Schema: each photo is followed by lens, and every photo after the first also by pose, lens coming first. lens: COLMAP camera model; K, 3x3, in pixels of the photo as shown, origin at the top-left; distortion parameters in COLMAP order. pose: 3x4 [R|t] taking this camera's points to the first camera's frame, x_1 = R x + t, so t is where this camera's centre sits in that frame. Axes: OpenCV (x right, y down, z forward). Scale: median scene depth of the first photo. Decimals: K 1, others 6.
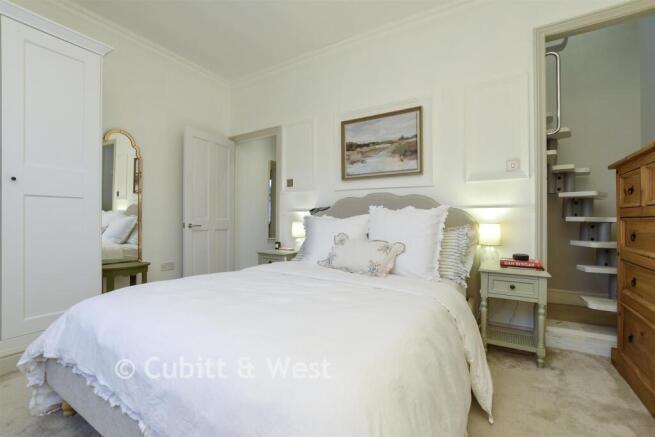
lens RADIAL K [[299.0, 0, 327.5], [0, 299.0, 218.5], [0, 0, 1]] dist [0.004005, 0.000424]
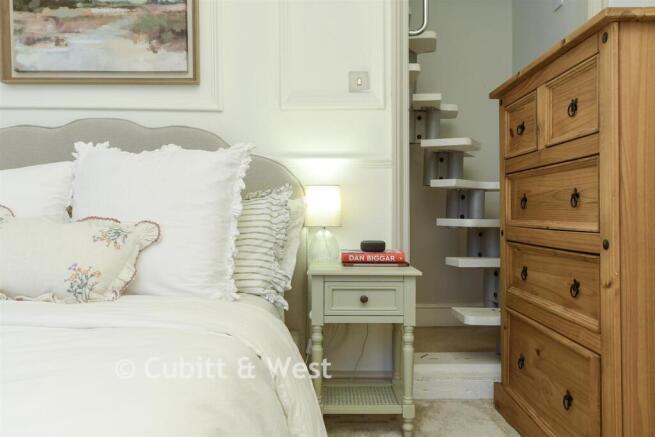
lens RADIAL K [[537.8, 0, 327.5], [0, 537.8, 218.5], [0, 0, 1]] dist [0.016945, 0.007840]
pose [[0.853230, -0.001630, 0.521532, 0.056960], [0.000187, 0.999996, 0.002819, 0.076515], [-0.521535, -0.002308, 0.853227, 0.201179]]
